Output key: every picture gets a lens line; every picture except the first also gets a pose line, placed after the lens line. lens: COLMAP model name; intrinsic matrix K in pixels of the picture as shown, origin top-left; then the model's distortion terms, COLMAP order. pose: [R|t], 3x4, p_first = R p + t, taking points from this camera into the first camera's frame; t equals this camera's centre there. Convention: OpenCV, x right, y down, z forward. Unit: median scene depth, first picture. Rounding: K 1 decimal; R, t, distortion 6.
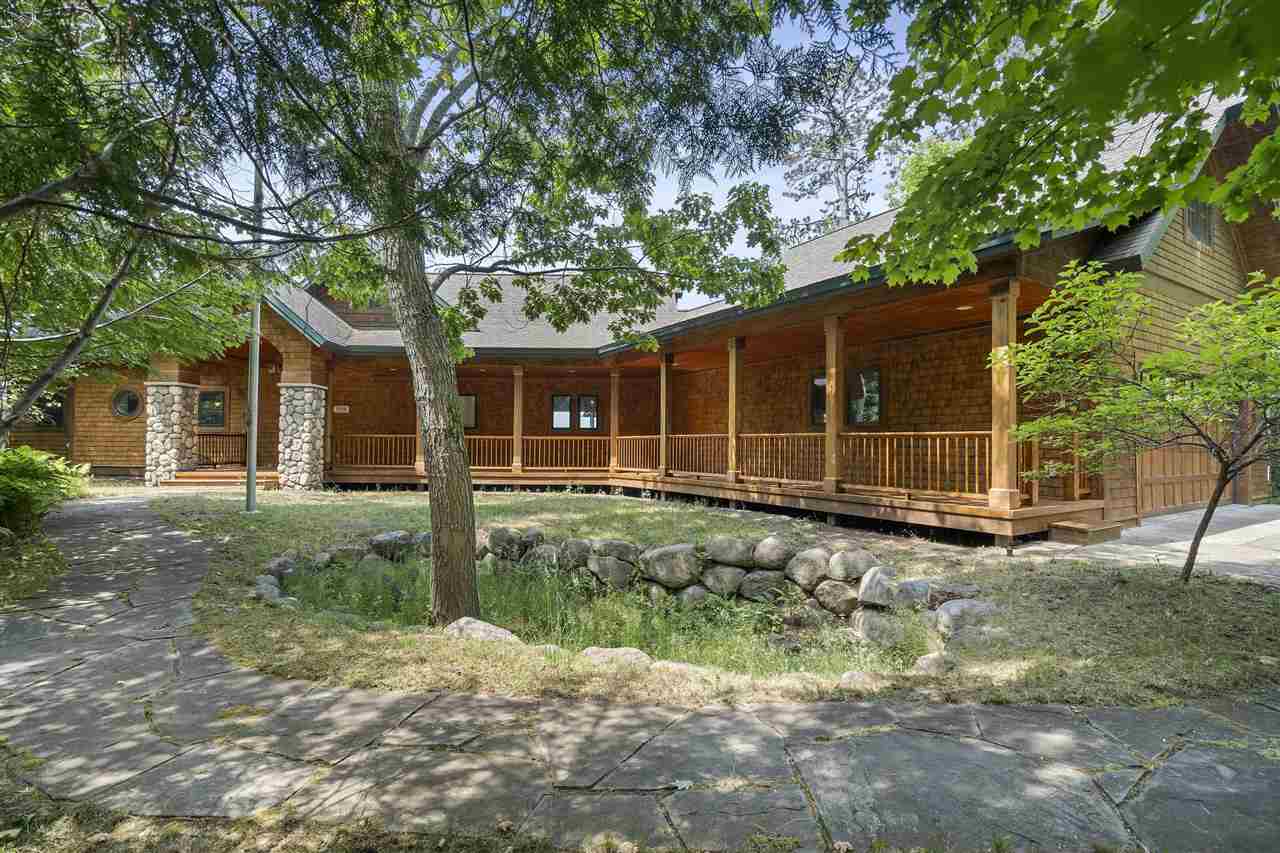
lens RADIAL K [[576.1, 0, 639.5], [0, 576.1, 430.4], [0, 0, 1]] dist [0.004282, 0.000501]
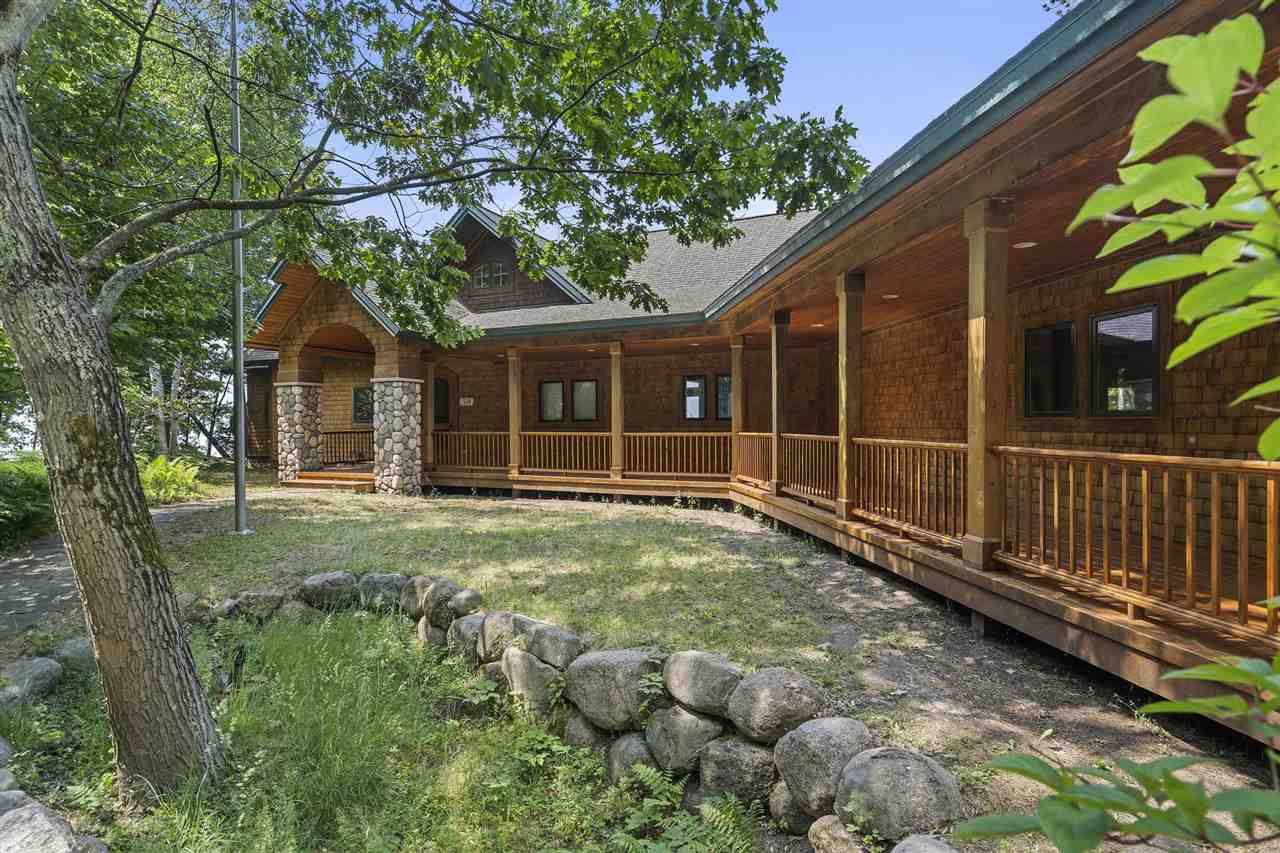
lens RADIAL K [[629.4, 0, 641.7], [0, 629.4, 429.4], [0, 0, 1]] dist [0.001392, 0.000152]
pose [[0.909911, -0.008199, -0.414723, 0.189711], [0.022176, 0.999336, 0.028898, -0.019786], [0.414211, -0.035492, 0.909489, 0.255243]]
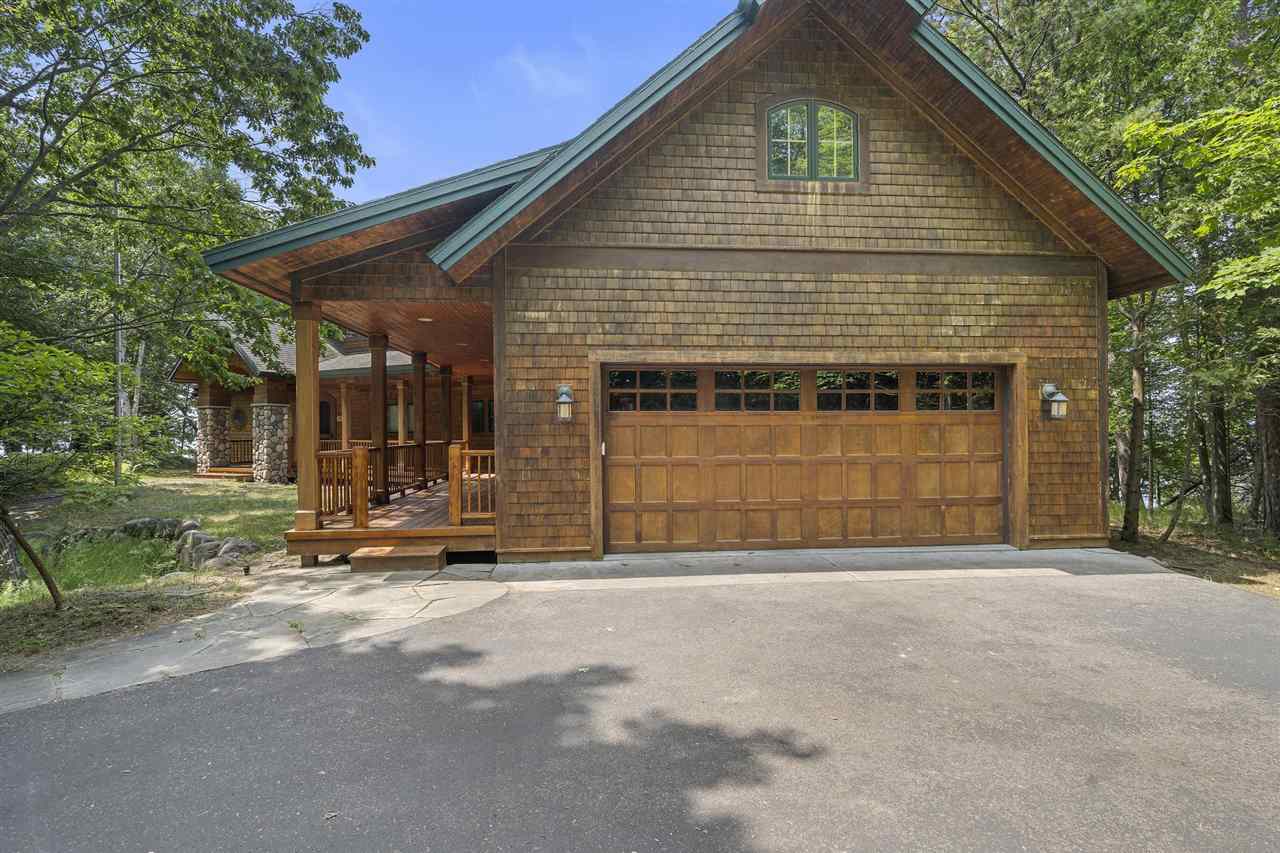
lens RADIAL K [[576.1, 0, 639.0], [0, 576.1, 429.0], [0, 0, 1]] dist [0.004282, 0.000501]
pose [[0.898074, -0.014708, -0.439598, 0.799094], [0.023494, 0.999618, 0.014552, -0.020875], [0.439216, -0.023397, 0.898077, 0.174162]]
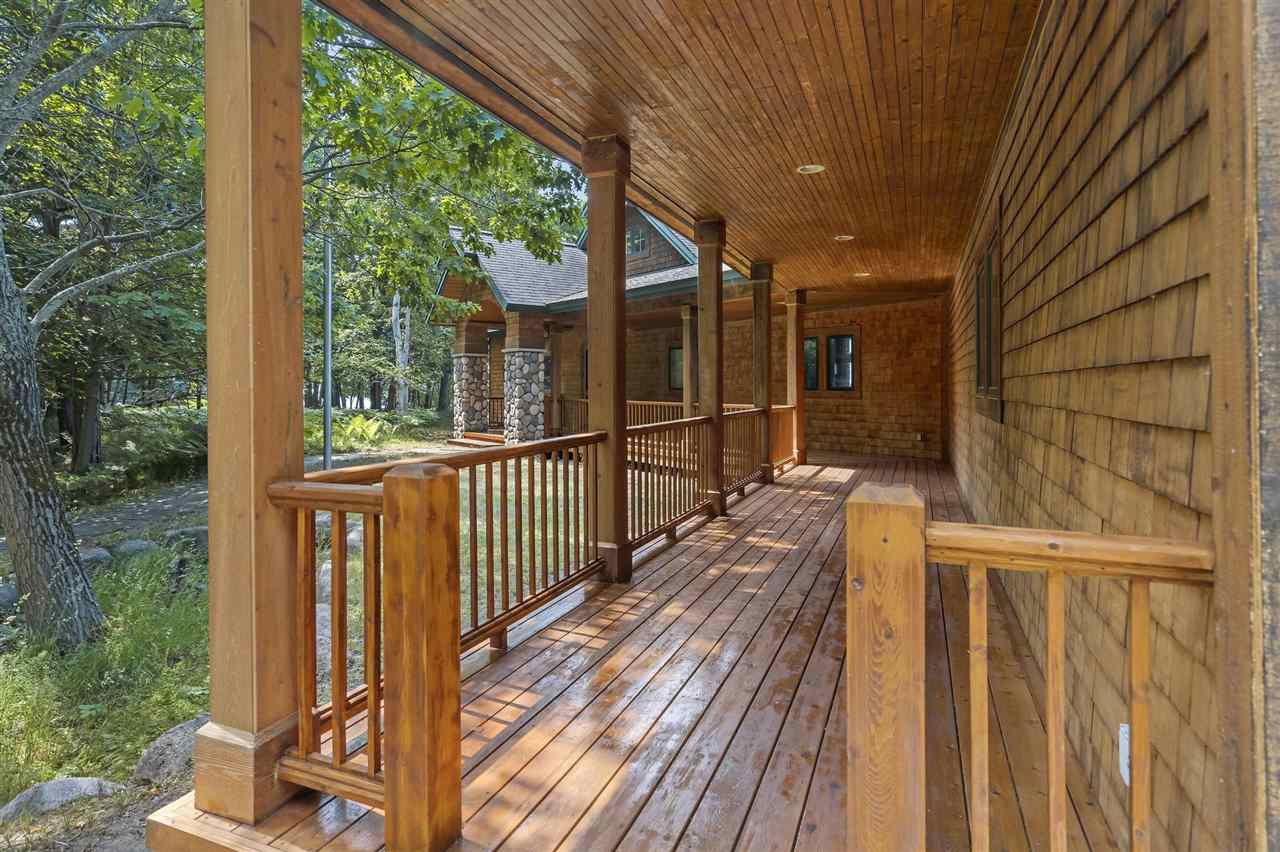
lens RADIAL K [[679.0, 0, 642.8], [0, 679.0, 383.2], [0, 0, 1]] dist [-0.015352, -0.000318]
pose [[0.599252, -0.012846, -0.800457, 0.480749], [0.022591, 0.999744, 0.000868, -0.017729], [0.800242, -0.018604, 0.599389, 0.478207]]
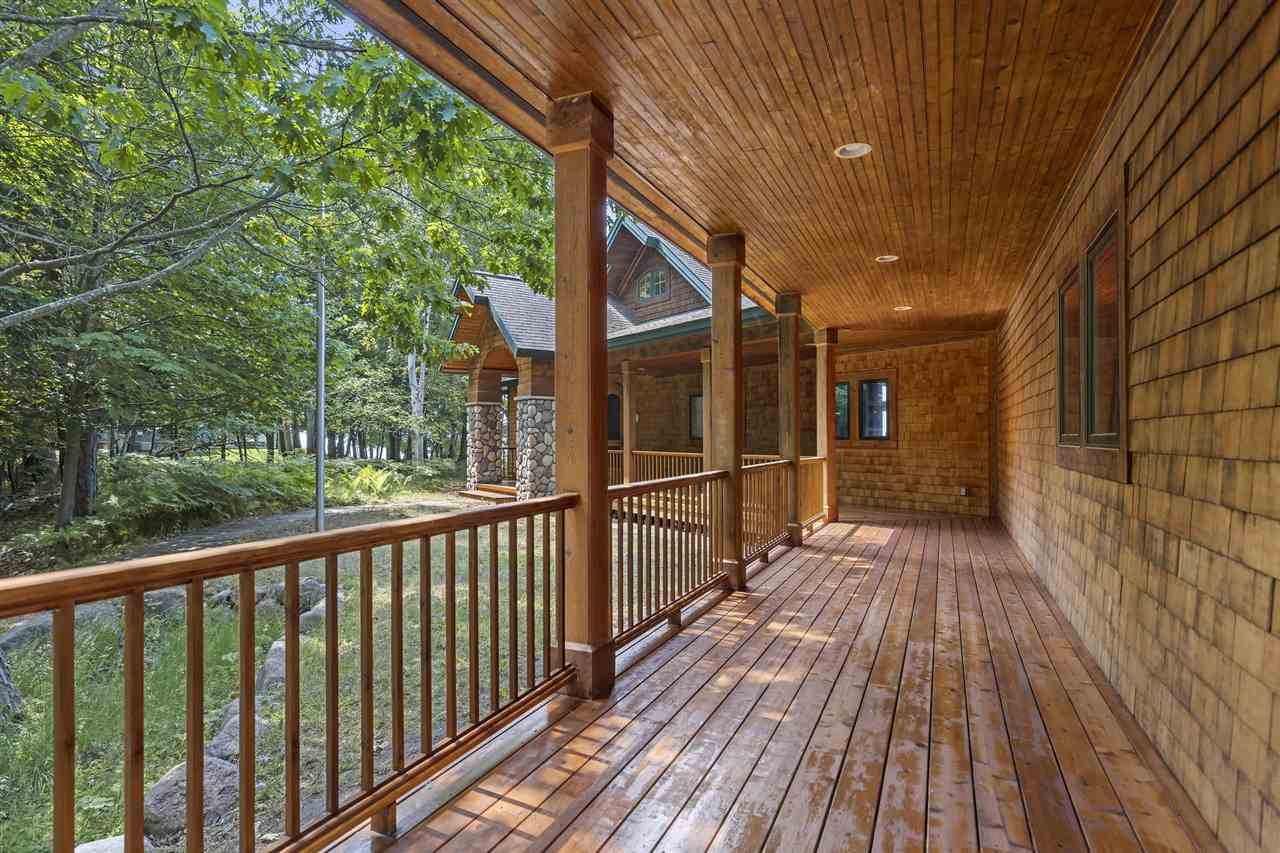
lens RADIAL K [[679.0, 0, 644.3], [0, 679.0, 436.6], [0, 0, 1]] dist [-0.015352, -0.000318]
pose [[0.571157, -0.009319, -0.820788, 0.437326], [0.023303, 0.999717, 0.004865, -0.016036], [0.820510, -0.021906, 0.571212, 0.523721]]
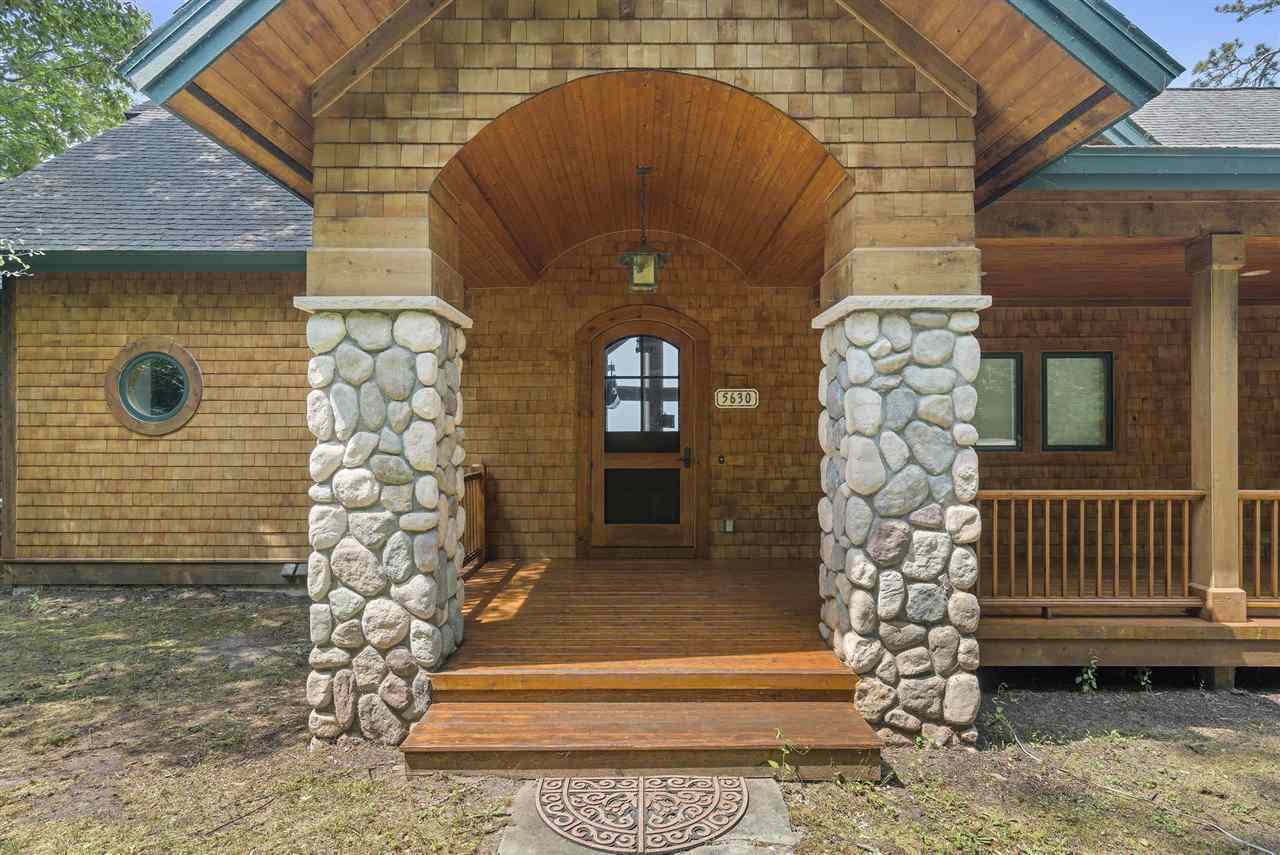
lens RADIAL K [[679.0, 0, 641.1], [0, 679.0, 424.3], [0, 0, 1]] dist [-0.015352, -0.000318]
pose [[0.999696, -0.008528, -0.023128, -0.704441], [0.008844, 0.999868, 0.013598, -0.033779], [0.023009, -0.013799, 0.999640, 0.719581]]
